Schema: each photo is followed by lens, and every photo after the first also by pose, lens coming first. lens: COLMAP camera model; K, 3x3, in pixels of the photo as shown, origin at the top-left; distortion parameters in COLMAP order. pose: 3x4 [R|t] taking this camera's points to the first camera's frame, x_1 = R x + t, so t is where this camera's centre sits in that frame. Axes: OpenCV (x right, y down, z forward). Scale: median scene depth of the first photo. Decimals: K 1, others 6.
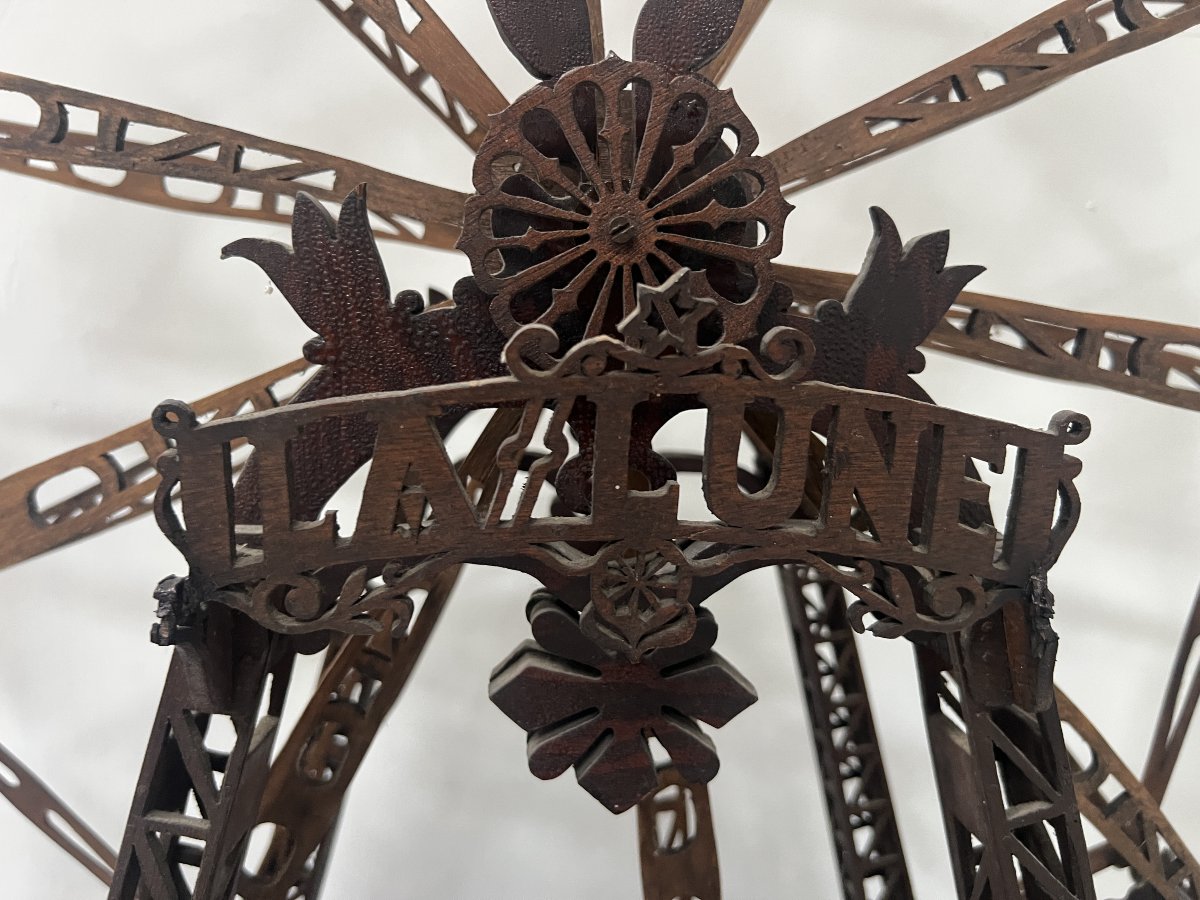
lens RADIAL K [[922.5, 0, 597.3], [0, 922.5, 448.1], [0, 0, 1]] dist [0.024252, -0.044856]
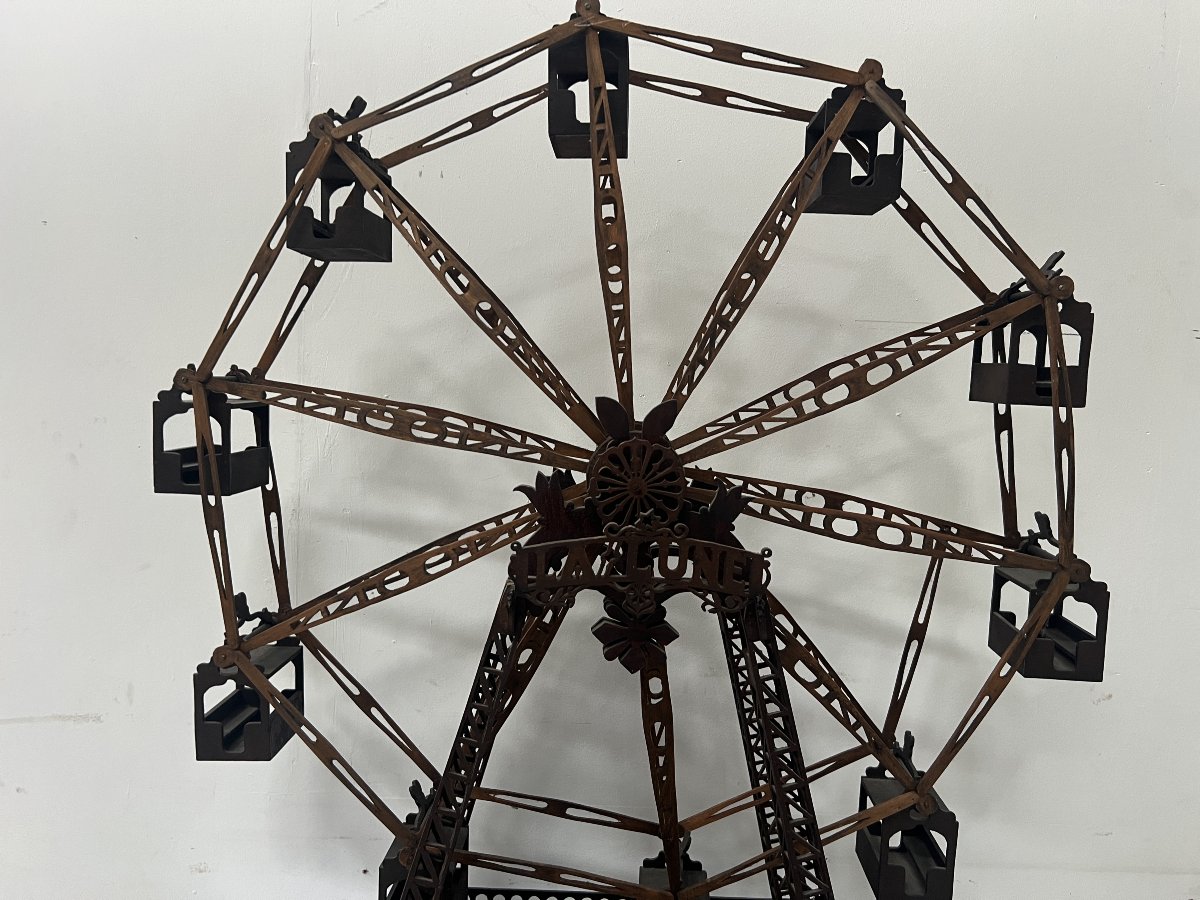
lens RADIAL K [[922.5, 0, 605.8], [0, 922.5, 443.6], [0, 0, 1]] dist [0.024252, -0.044856]
pose [[0.999223, 0.020713, -0.033530, 0.022091], [-0.022309, 0.998600, -0.047953, -0.233349], [0.032490, 0.048664, 0.998287, -2.314269]]
